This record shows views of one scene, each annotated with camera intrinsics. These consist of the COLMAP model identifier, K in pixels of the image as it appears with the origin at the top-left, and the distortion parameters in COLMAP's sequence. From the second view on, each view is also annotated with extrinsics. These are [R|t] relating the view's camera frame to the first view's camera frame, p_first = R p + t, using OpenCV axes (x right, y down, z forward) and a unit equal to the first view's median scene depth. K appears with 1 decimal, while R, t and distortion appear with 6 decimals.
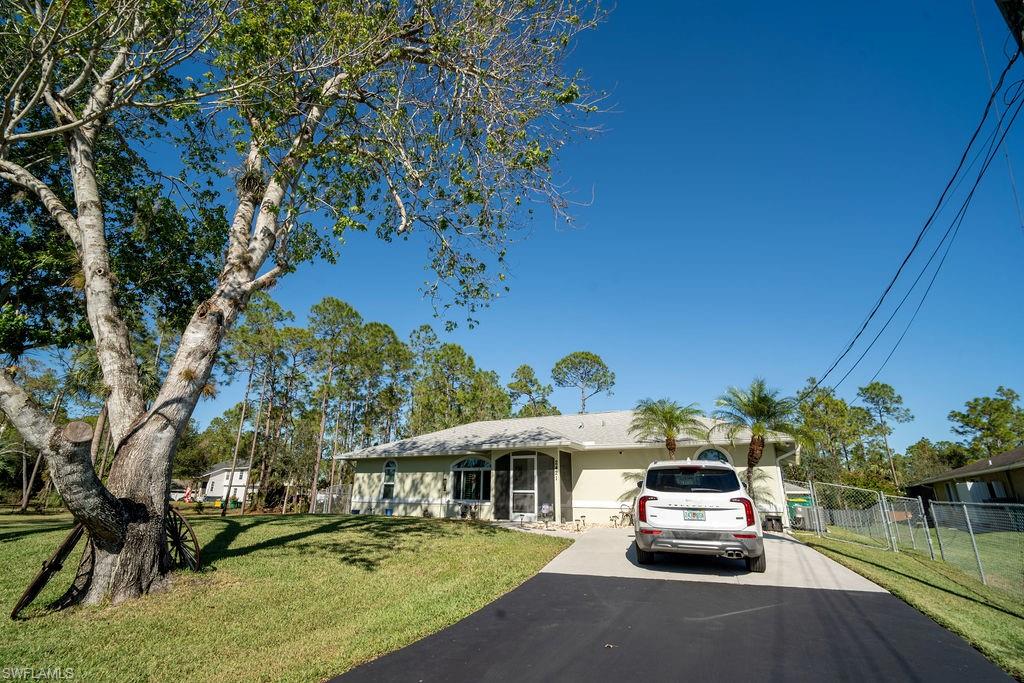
lens RADIAL K [[480.8, 0, 512.0], [0, 480.8, 341.5], [0, 0, 1]] dist [-0.002817, -0.000881]
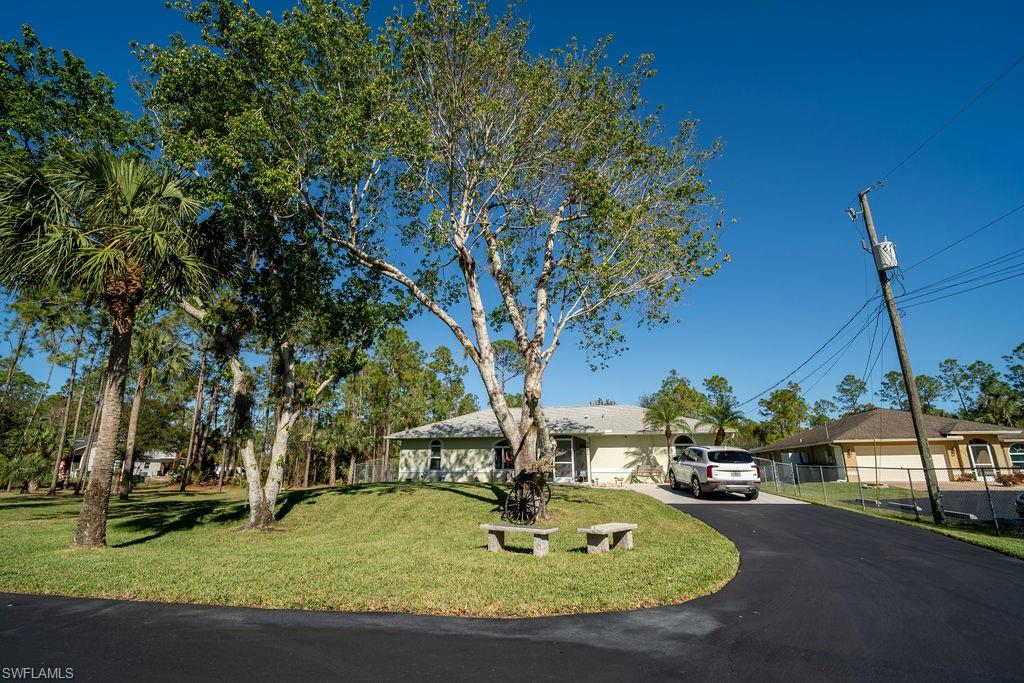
lens RADIAL K [[480.8, 0, 512.0], [0, 480.8, 341.5], [0, 0, 1]] dist [-0.002817, -0.000881]
pose [[0.956544, 0.057517, 0.285859, -0.463288], [-0.075163, 0.995859, 0.051138, -0.098523], [-0.281734, -0.070402, 0.956906, -0.274745]]
